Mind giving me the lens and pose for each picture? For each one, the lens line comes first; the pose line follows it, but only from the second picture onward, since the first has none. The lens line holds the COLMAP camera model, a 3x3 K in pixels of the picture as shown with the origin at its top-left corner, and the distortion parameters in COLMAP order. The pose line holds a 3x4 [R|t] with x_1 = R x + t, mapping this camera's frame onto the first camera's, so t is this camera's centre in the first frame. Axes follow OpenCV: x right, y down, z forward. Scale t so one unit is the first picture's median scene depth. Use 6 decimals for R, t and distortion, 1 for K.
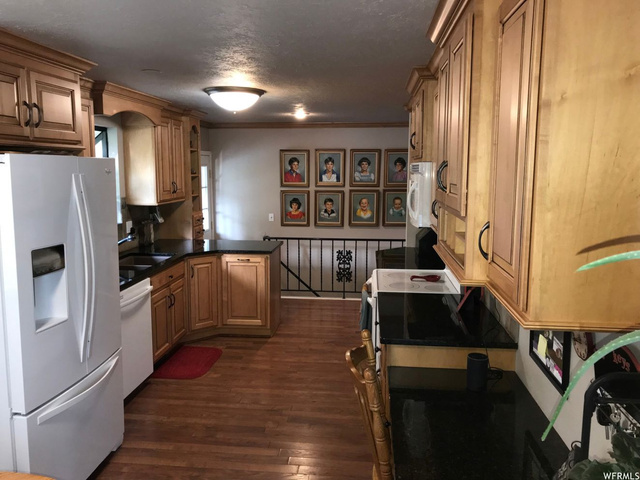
lens RADIAL K [[533.3, 0, 320.0], [0, 533.3, 240.0], [0, 0, 1]] dist [0.007922, 0.002389]
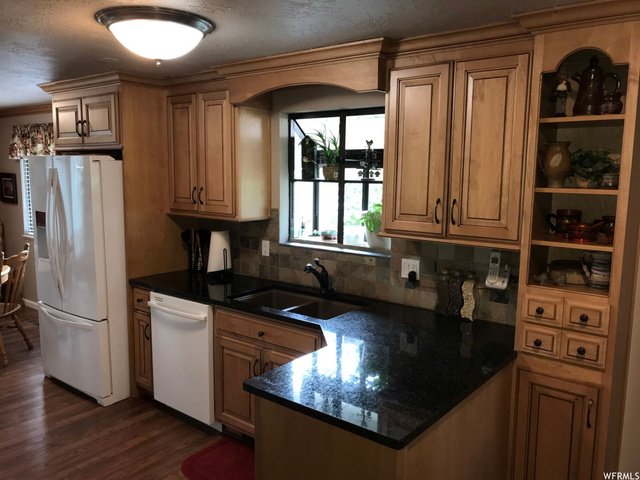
lens RADIAL K [[533.3, 0, 320.0], [0, 533.3, 240.0], [0, 0, 1]] dist [0.007922, 0.002389]
pose [[-0.544406, 0.108793, -0.831737, 0.257520], [-0.125576, 0.969809, 0.209048, -0.232953], [0.829369, 0.218253, -0.514308, 1.689460]]
